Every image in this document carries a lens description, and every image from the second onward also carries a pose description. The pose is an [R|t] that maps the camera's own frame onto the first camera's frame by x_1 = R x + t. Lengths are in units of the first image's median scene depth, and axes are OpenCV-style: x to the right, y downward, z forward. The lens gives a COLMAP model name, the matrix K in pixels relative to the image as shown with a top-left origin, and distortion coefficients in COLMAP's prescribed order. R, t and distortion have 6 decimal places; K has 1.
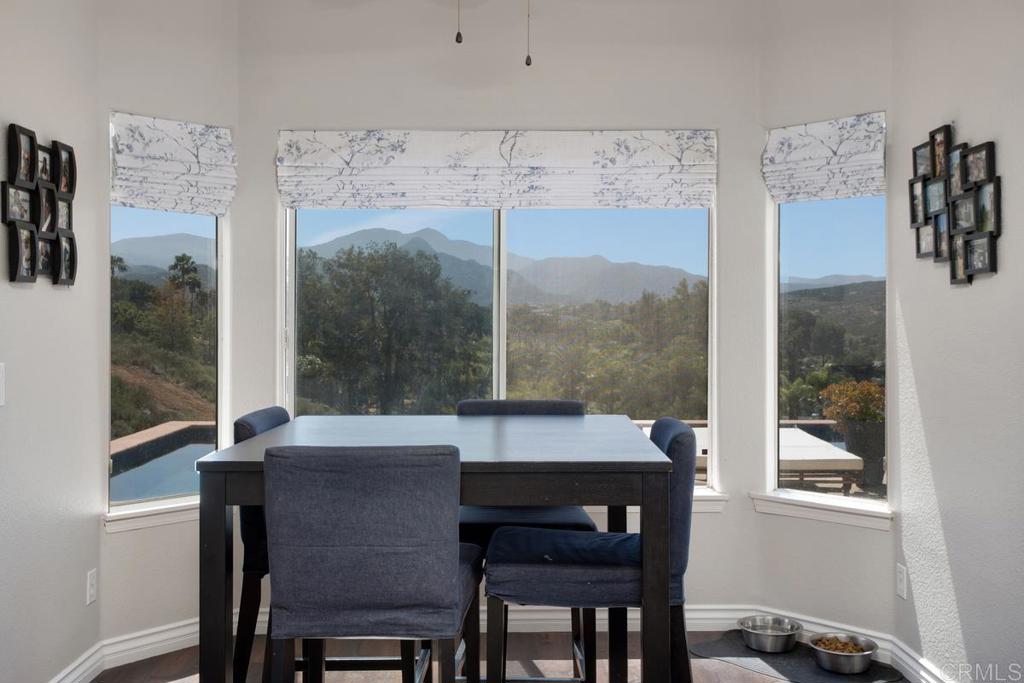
lens RADIAL K [[1007.1, 0, 503.8], [0, 1007.1, 340.9], [0, 0, 1]] dist [0.003059, 0.000000]
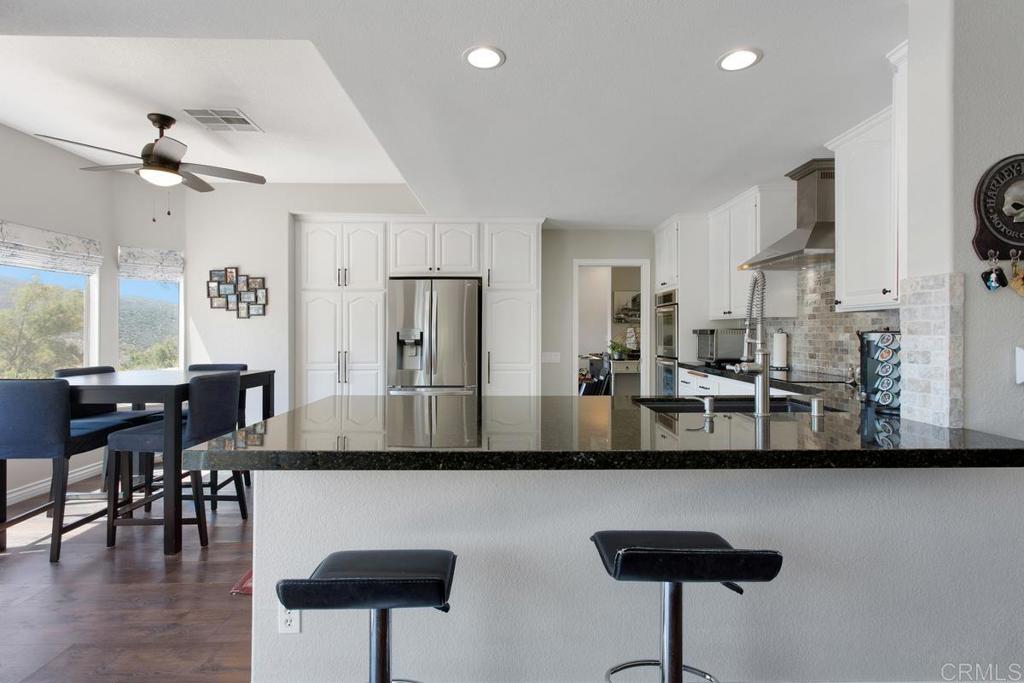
lens RADIAL K [[487.7, 0, 509.0], [0, 487.7, 333.6], [0, 0, 1]] dist [-0.004891, 0.001900]
pose [[0.002524, -0.002986, 0.999992, -1.085494], [0.024635, 0.999692, 0.002923, 0.007544], [-0.999693, 0.024627, 0.002597, 0.160458]]
